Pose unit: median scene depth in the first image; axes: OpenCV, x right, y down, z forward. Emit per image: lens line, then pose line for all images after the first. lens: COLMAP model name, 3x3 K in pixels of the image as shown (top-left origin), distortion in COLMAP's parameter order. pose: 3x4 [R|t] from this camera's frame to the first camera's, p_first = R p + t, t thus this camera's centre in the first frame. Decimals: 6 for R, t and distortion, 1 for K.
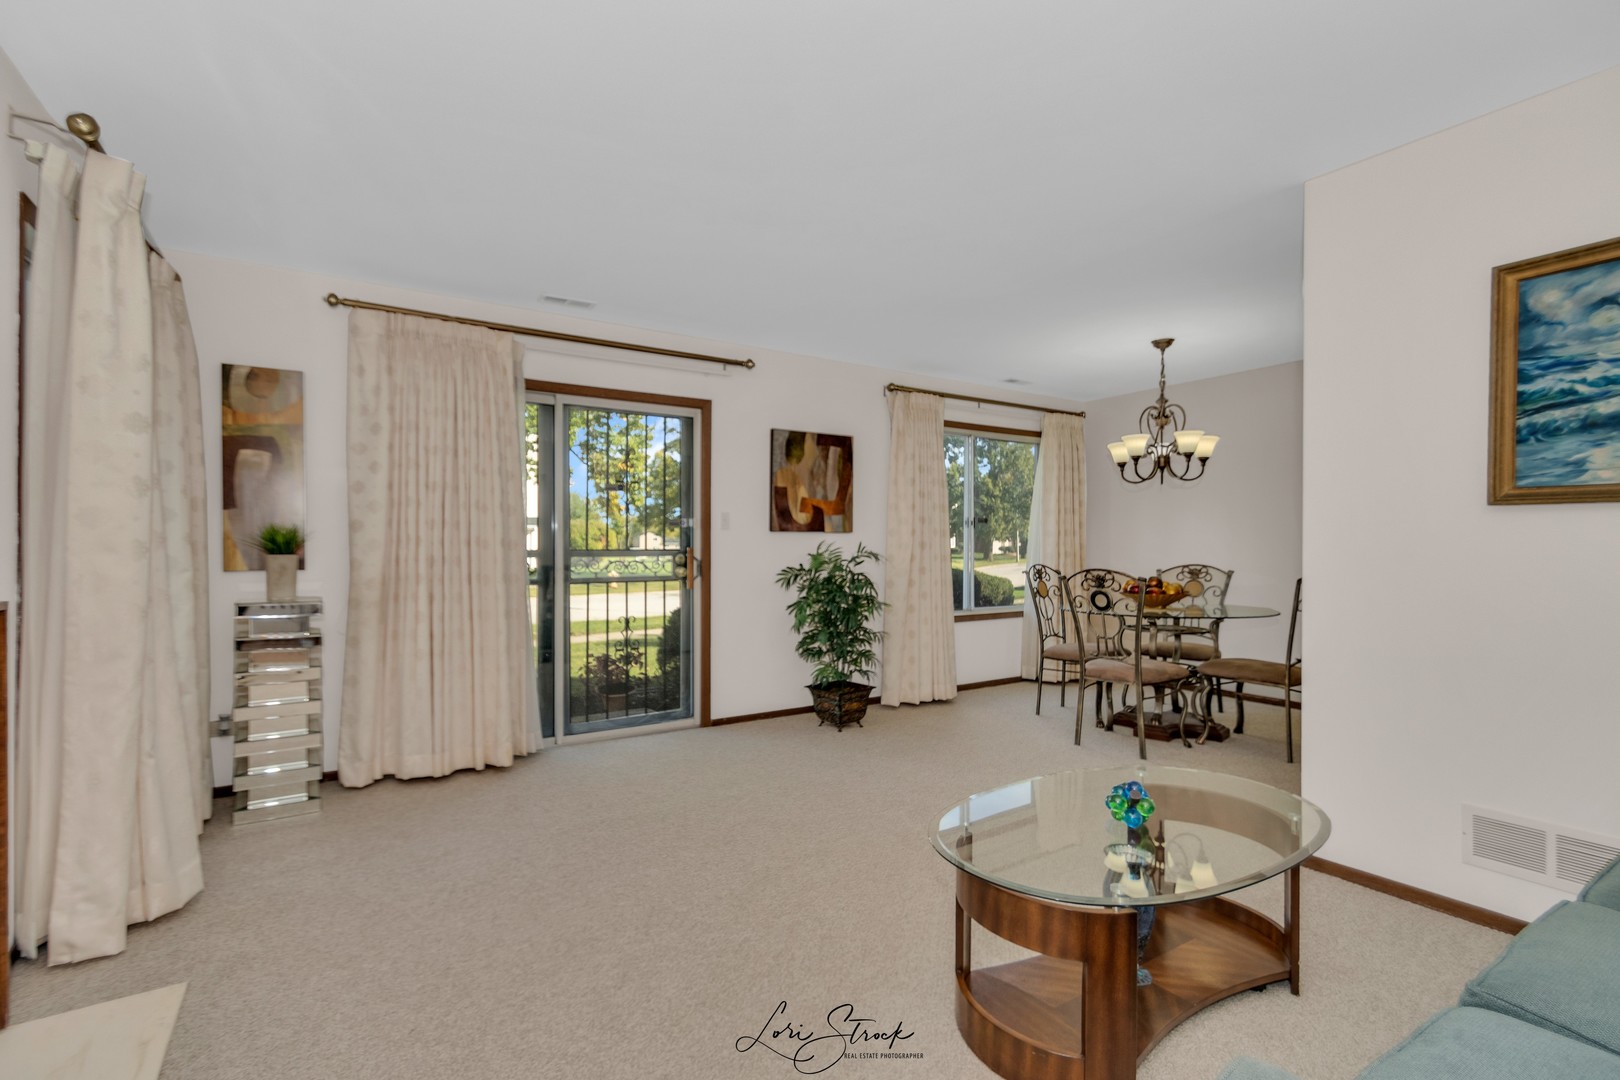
lens RADIAL K [[721.2, 0, 805.5], [0, 721.2, 551.1], [0, 0, 1]] dist [-0.001146, 0.000213]
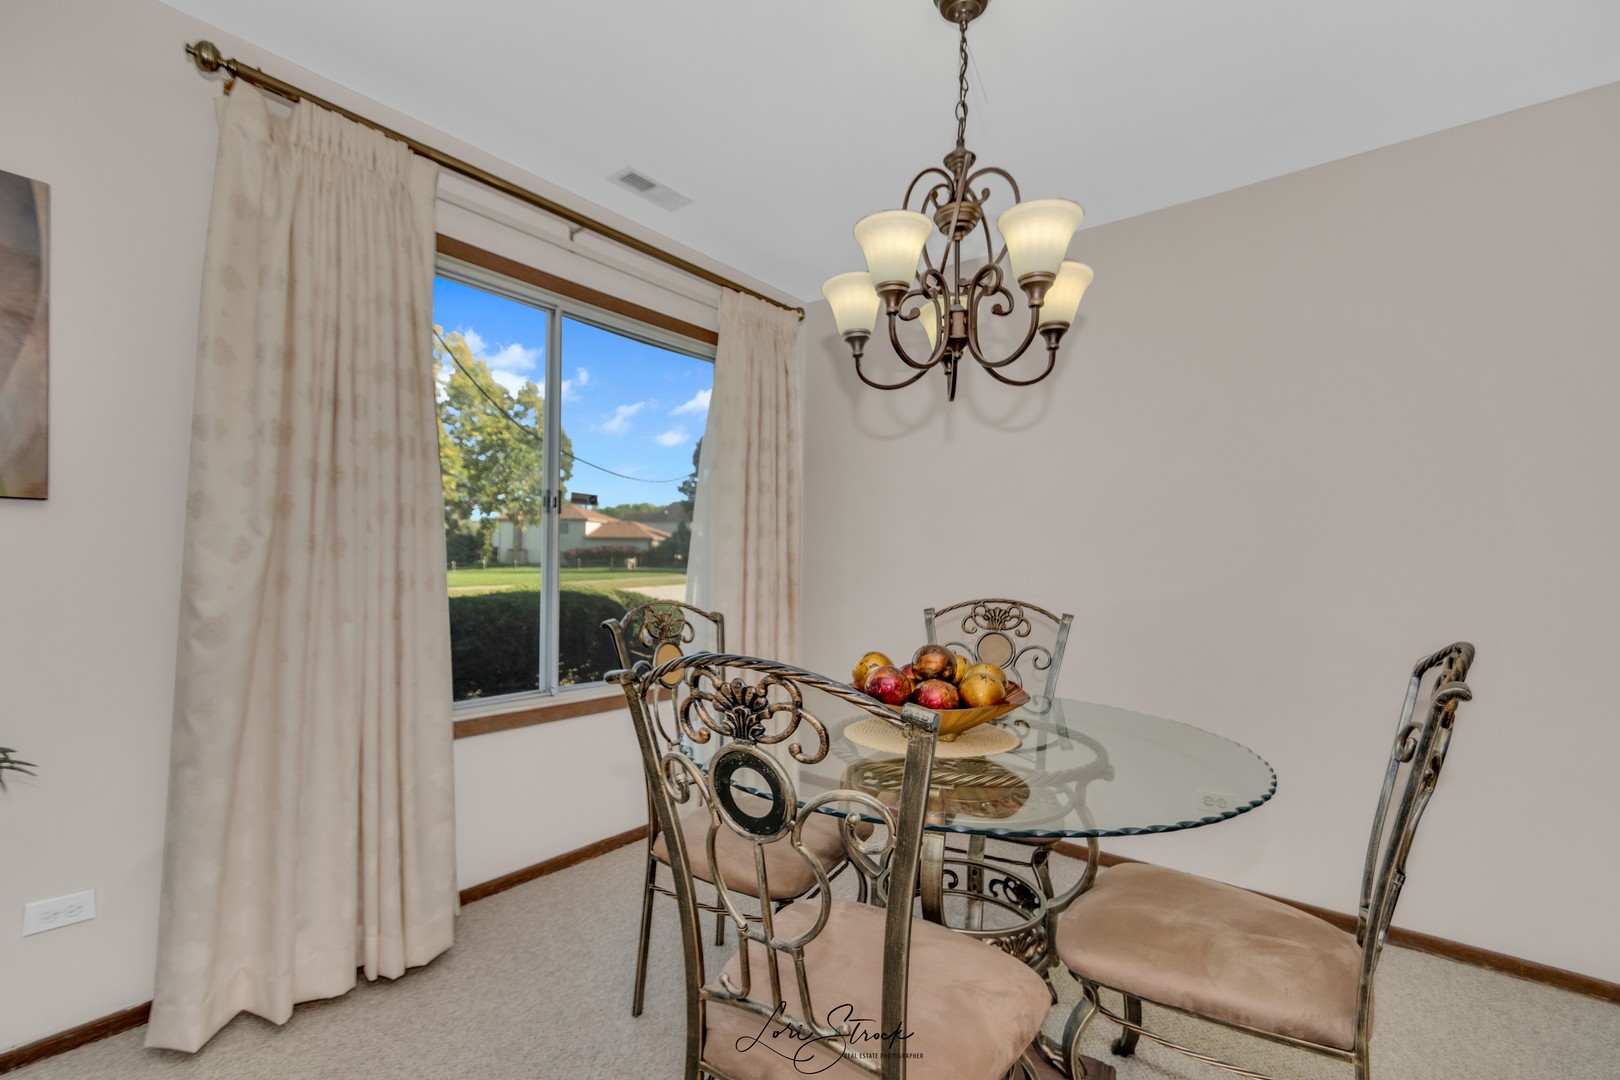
lens RADIAL K [[721.2, 0, 798.4], [0, 721.2, 550.1], [0, 0, 1]] dist [-0.001146, 0.000213]
pose [[0.951170, 0.021648, 0.307906, 0.307601], [-0.016820, 0.999691, -0.018326, -0.004323], [-0.308208, 0.012253, 0.951240, 0.677940]]
